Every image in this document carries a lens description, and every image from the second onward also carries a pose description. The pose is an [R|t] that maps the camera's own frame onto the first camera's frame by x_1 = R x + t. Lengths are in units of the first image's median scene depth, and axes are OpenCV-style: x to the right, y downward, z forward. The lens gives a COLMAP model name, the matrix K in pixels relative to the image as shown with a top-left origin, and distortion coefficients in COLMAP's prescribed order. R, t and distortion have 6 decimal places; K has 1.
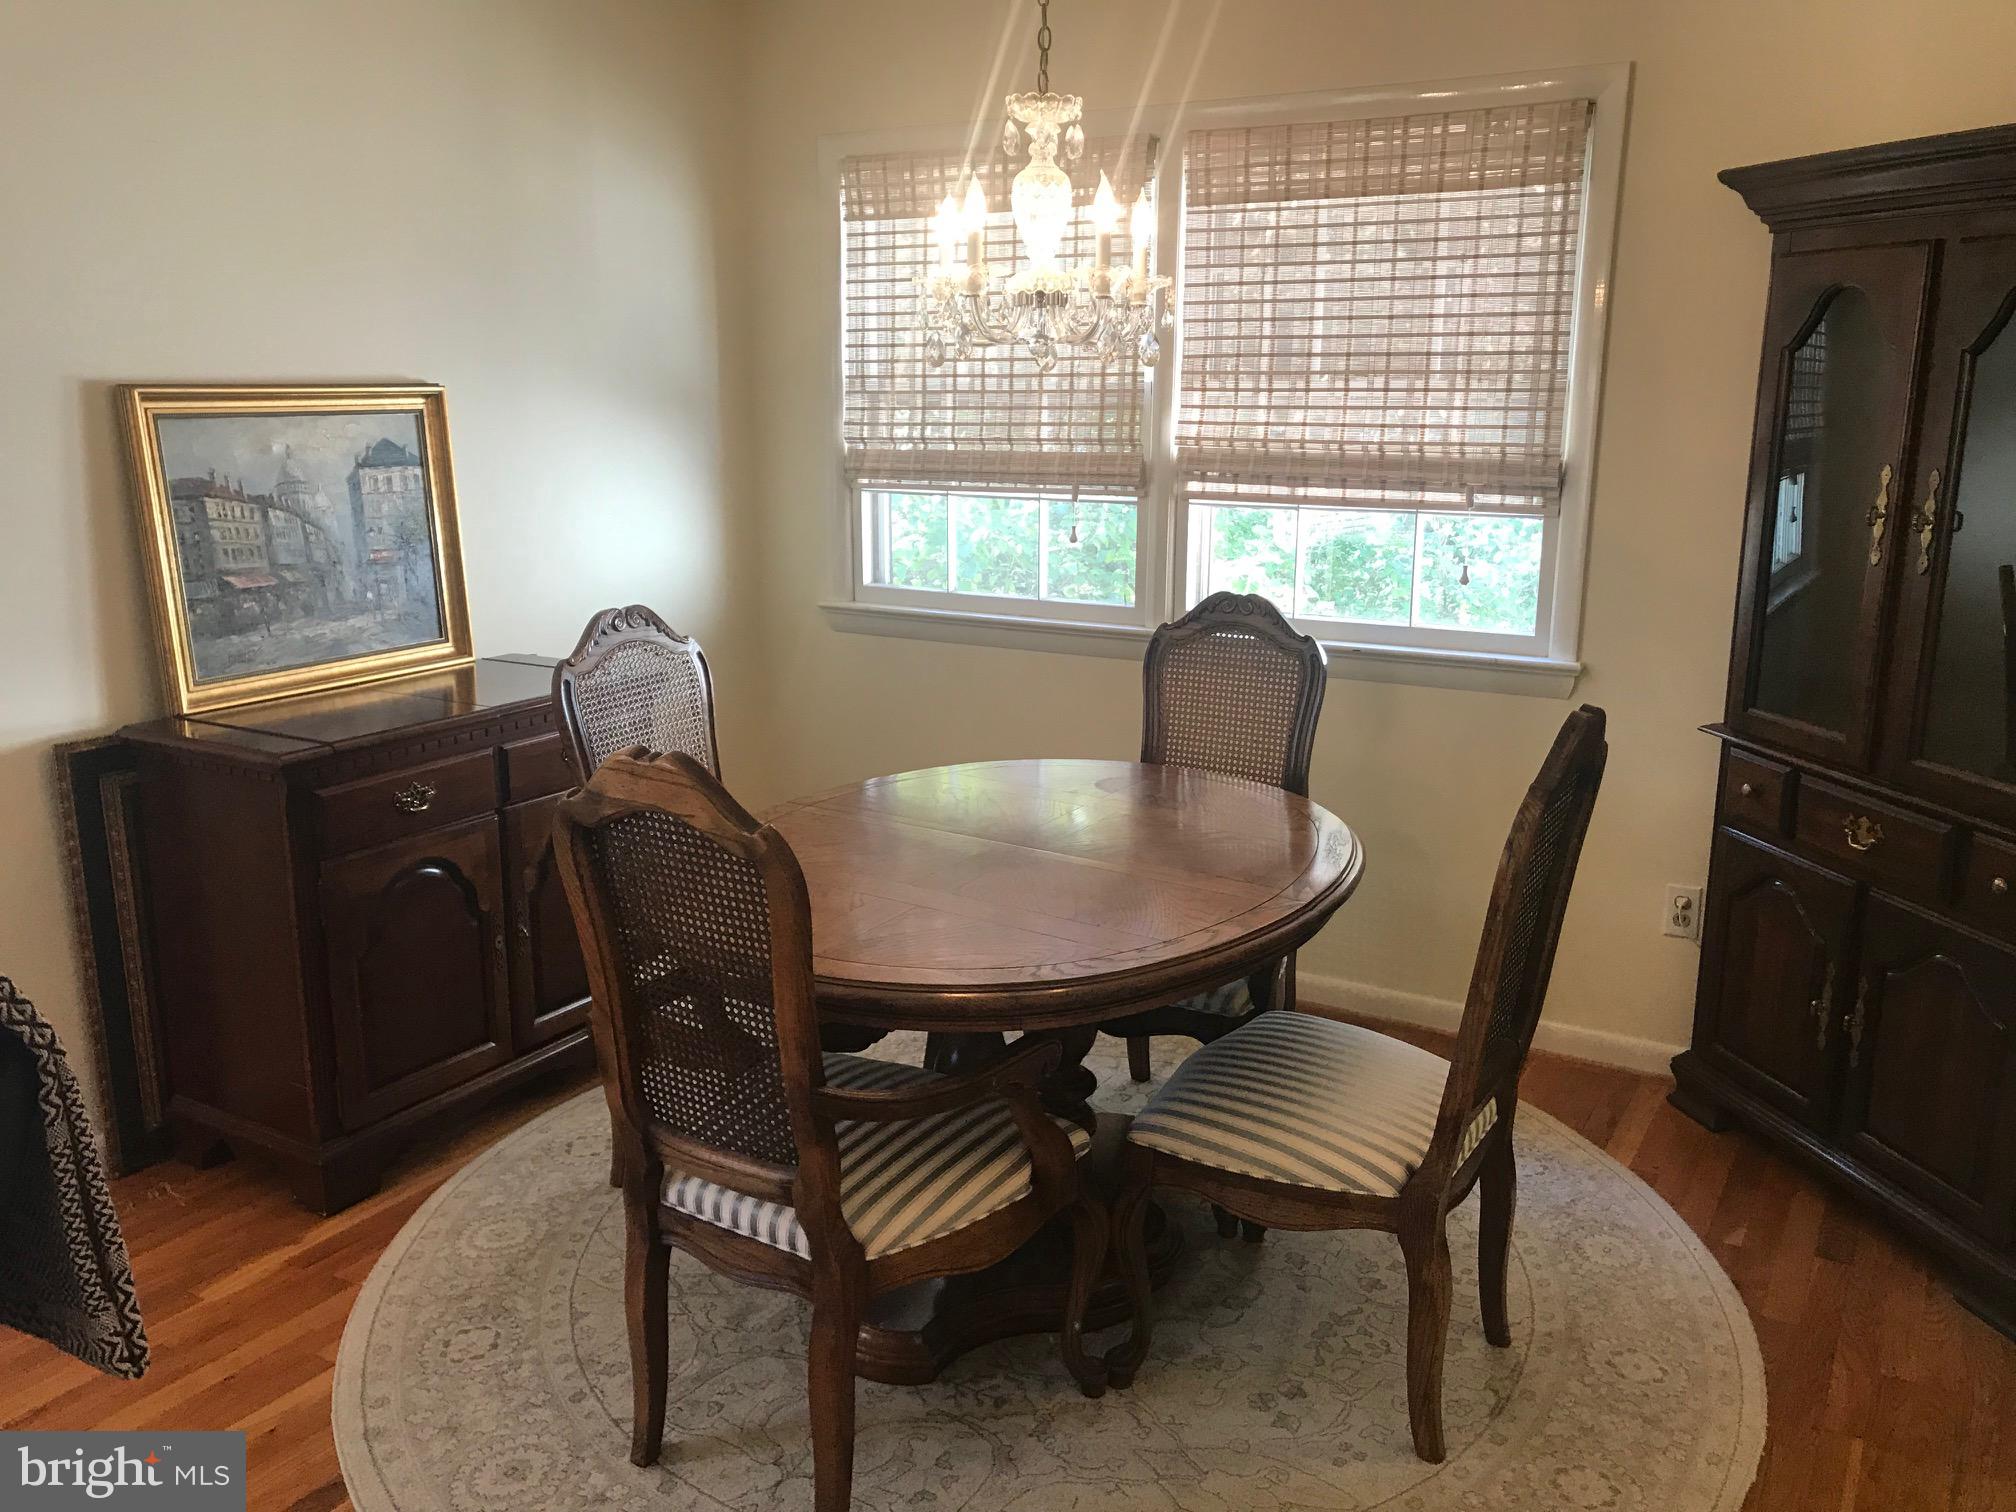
lens RADIAL K [[1636.7, 0, 1008.0], [0, 1636.7, 756.0], [0, 0, 1]] dist [0.056995, -0.070545]
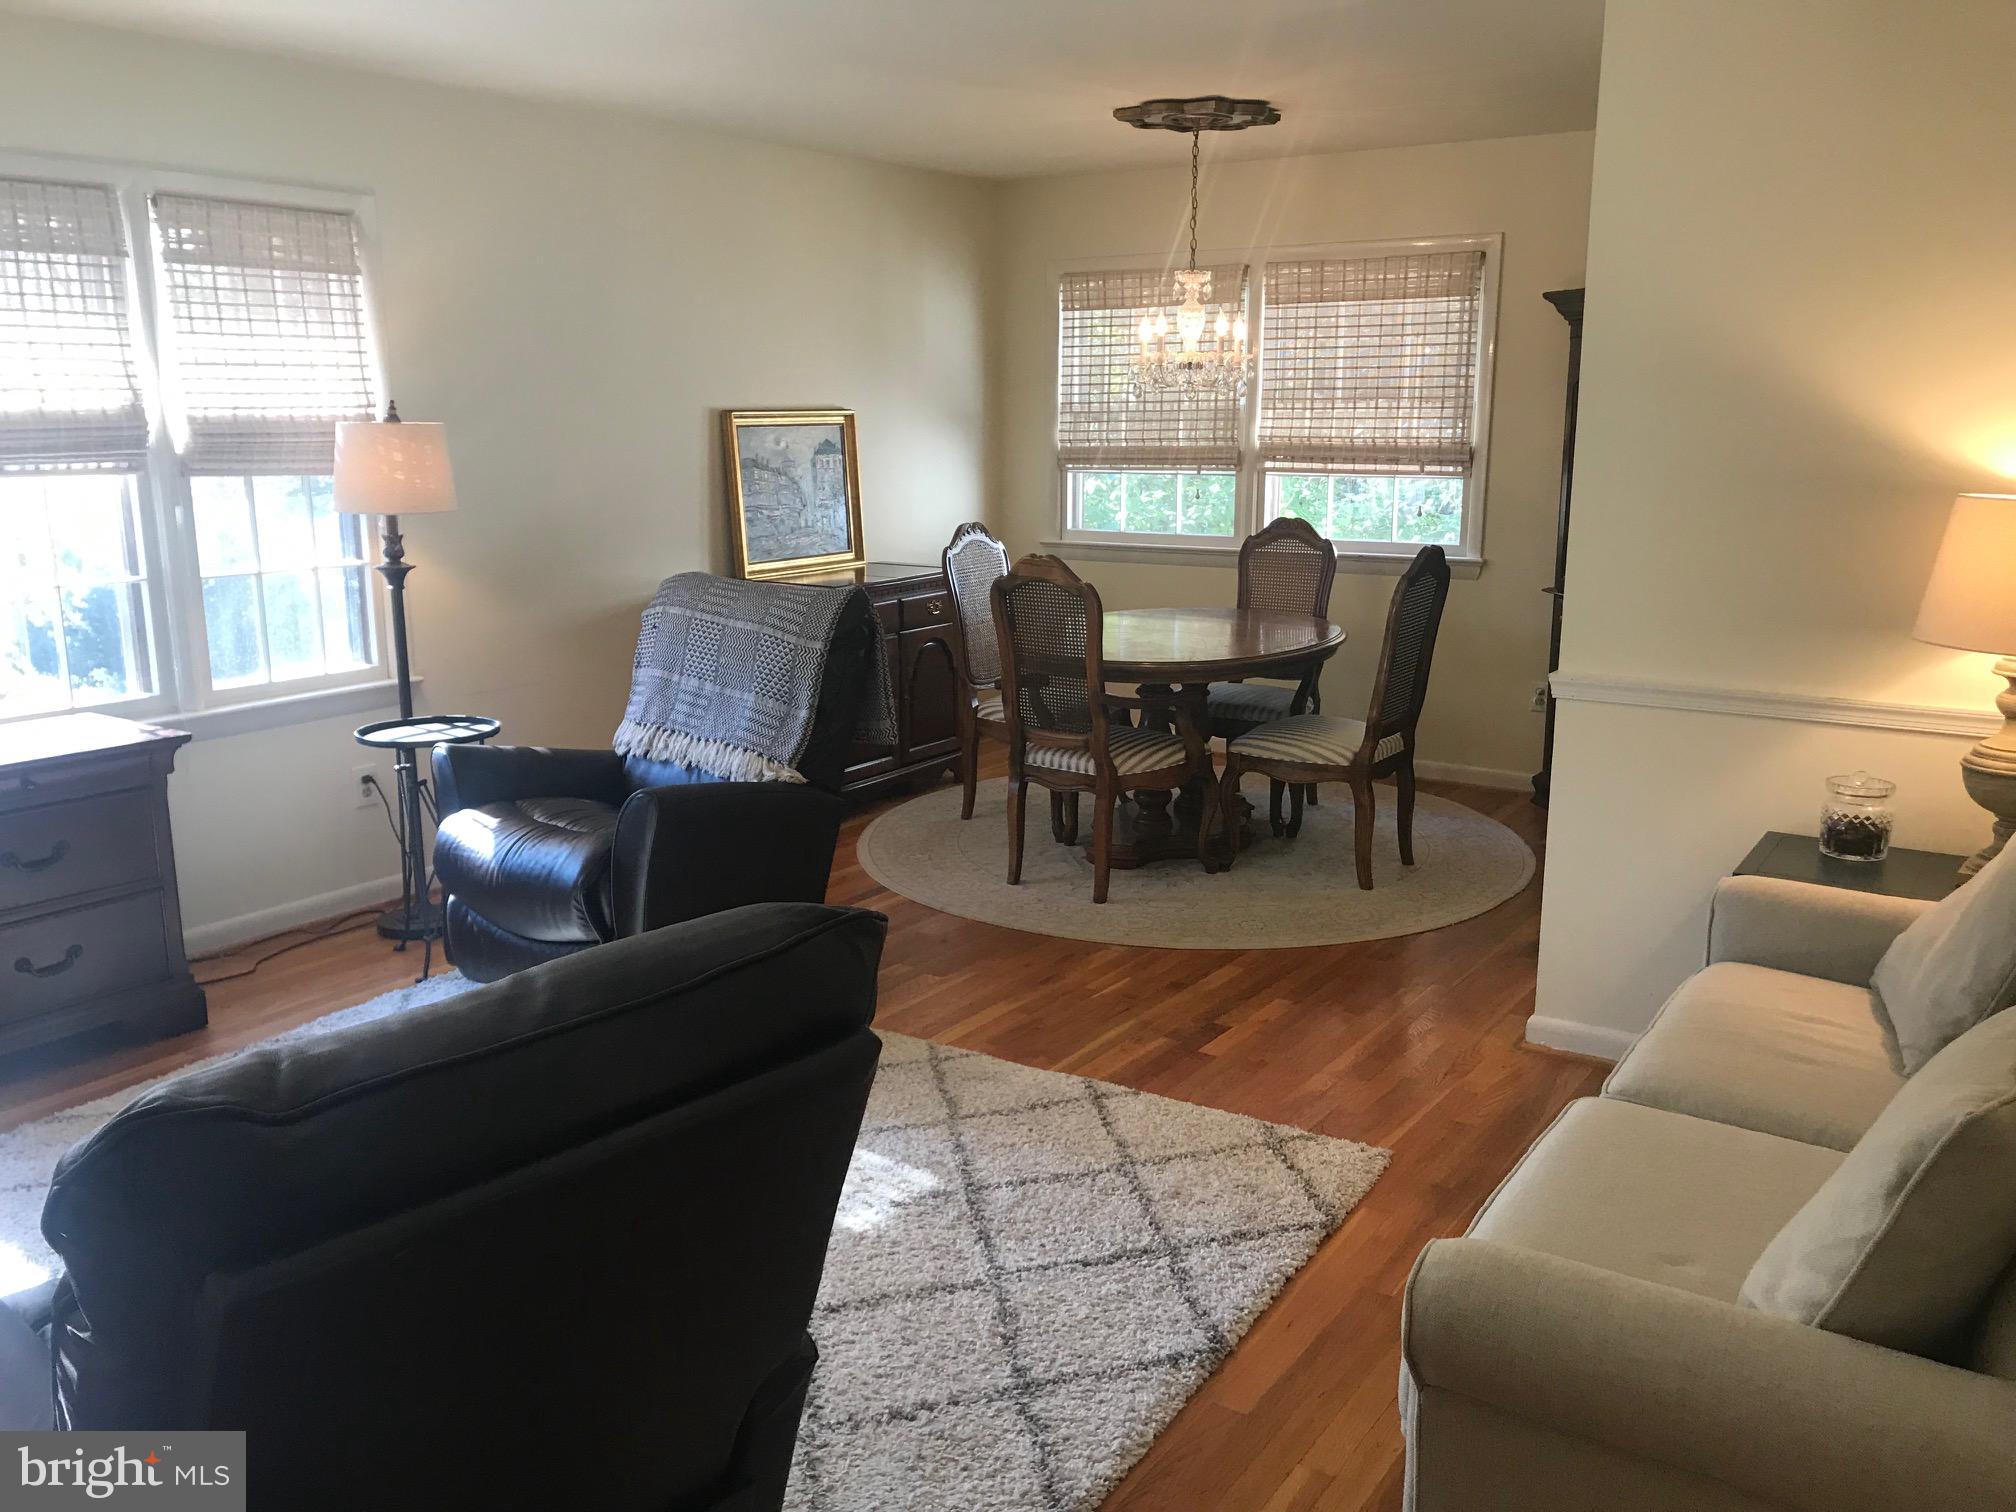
lens RADIAL K [[1636.7, 0, 1008.0], [0, 1636.7, 756.0], [0, 0, 1]] dist [0.056995, -0.070545]
pose [[0.998276, 0.005775, -0.058414, -0.063273], [-0.006610, 0.999879, -0.014111, 0.184127], [0.058325, 0.014473, 0.998193, -0.804895]]
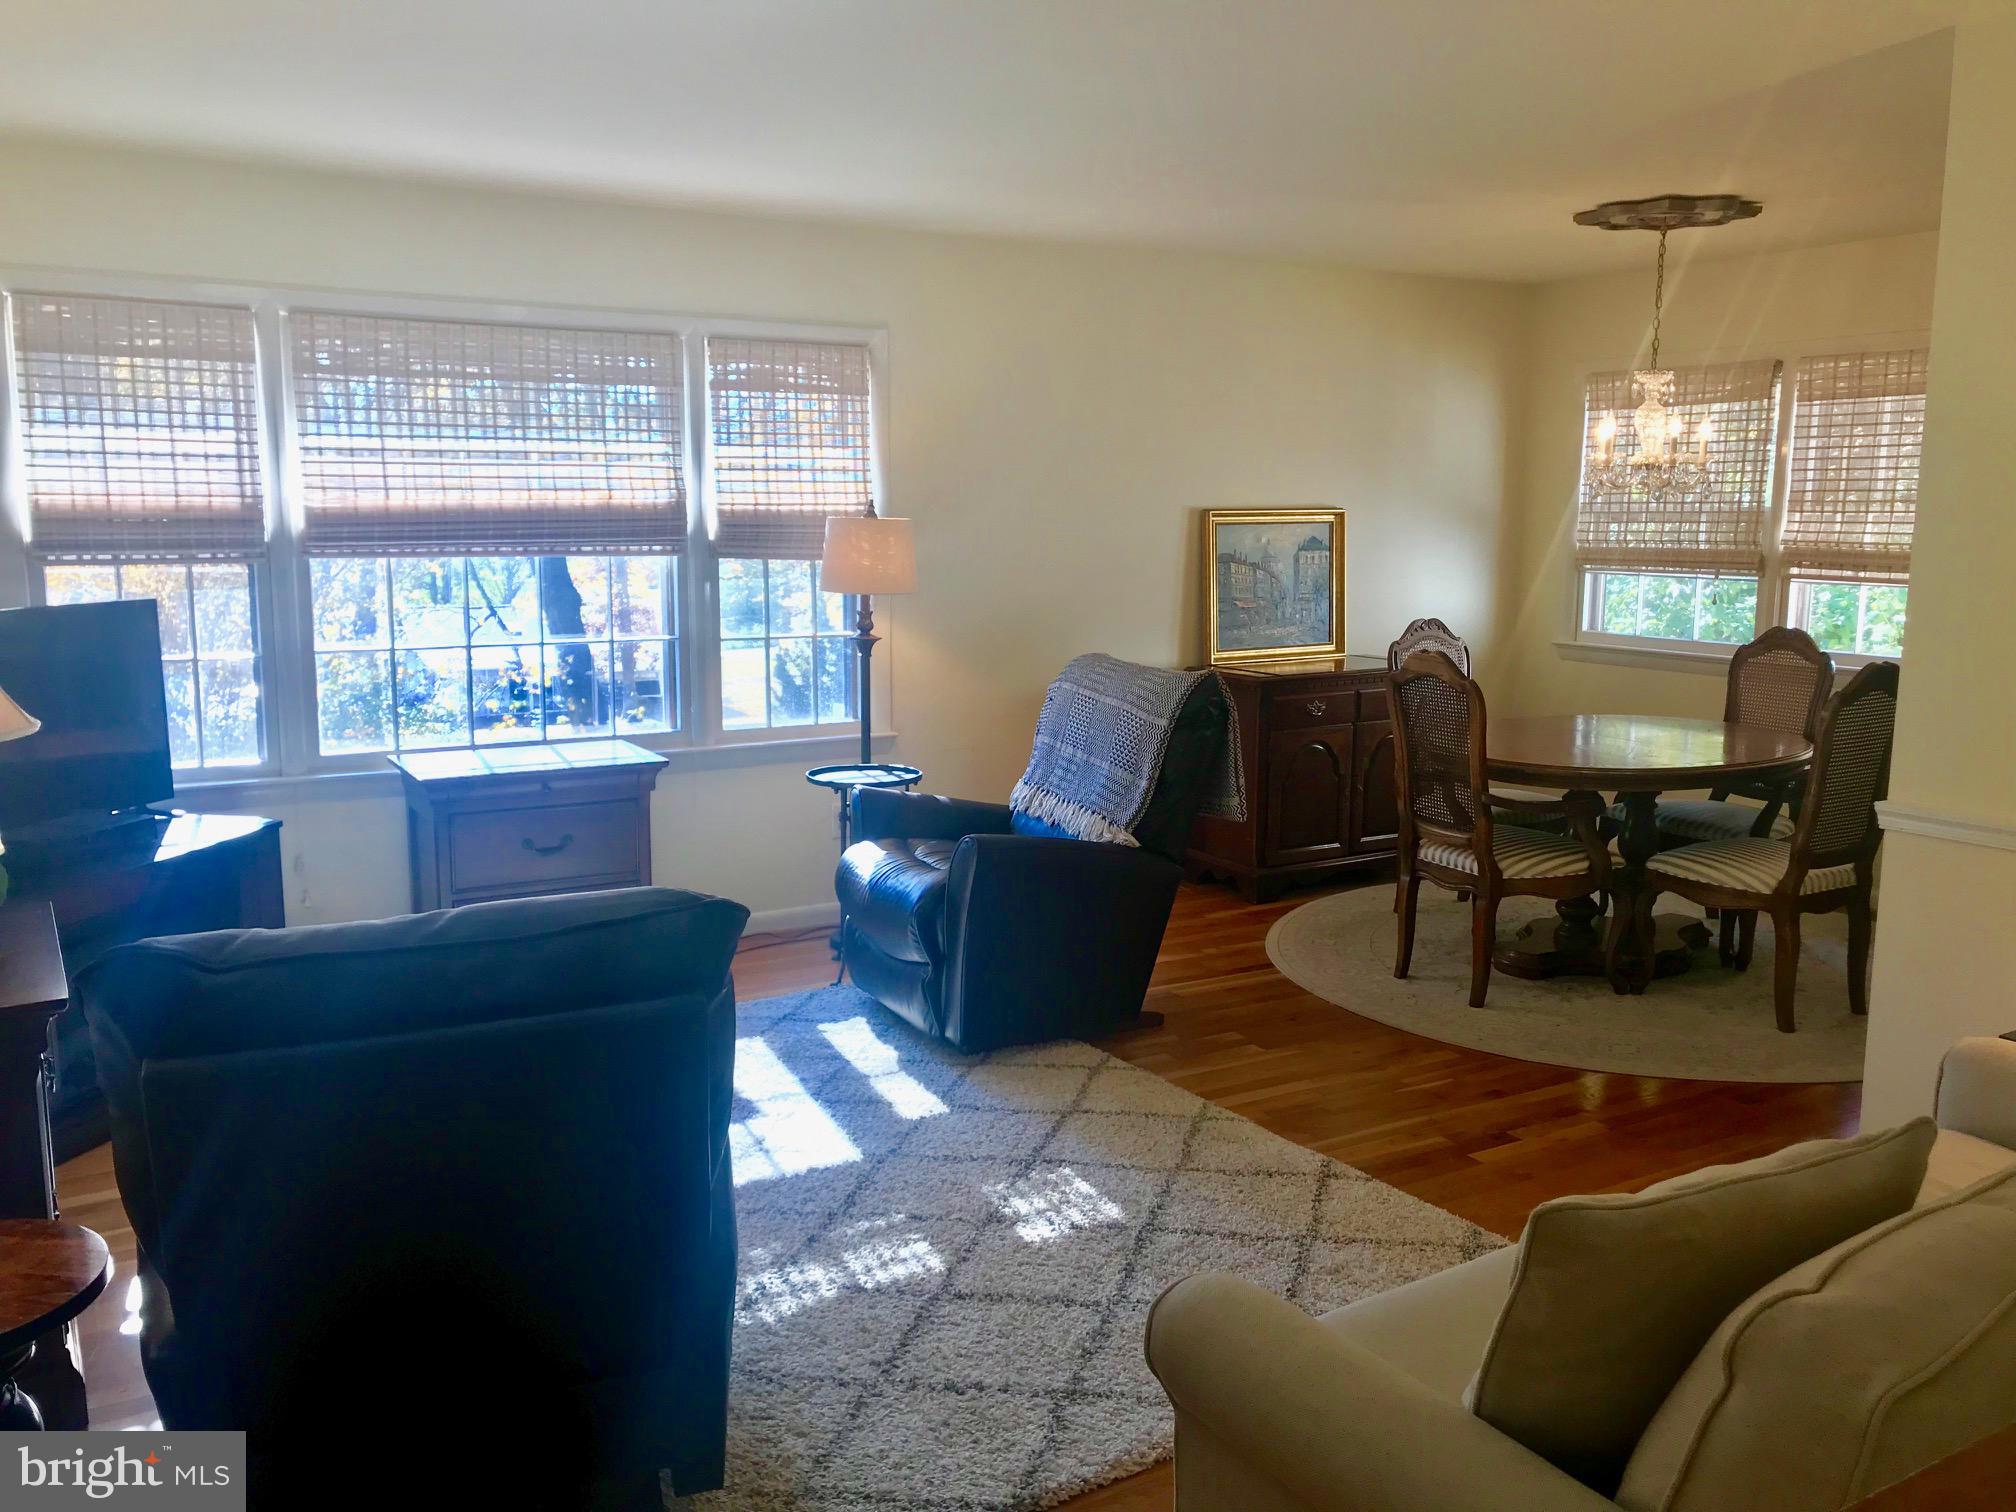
lens RADIAL K [[1628.6, 0, 1008.0], [0, 1628.6, 756.0], [0, 0, 1]] dist [0.045885, -0.095709]
pose [[0.880803, 0.073523, -0.467741, 0.216132], [-0.107372, 0.993150, -0.046081, 0.186399], [0.461149, 0.090810, 0.882664, -0.813841]]
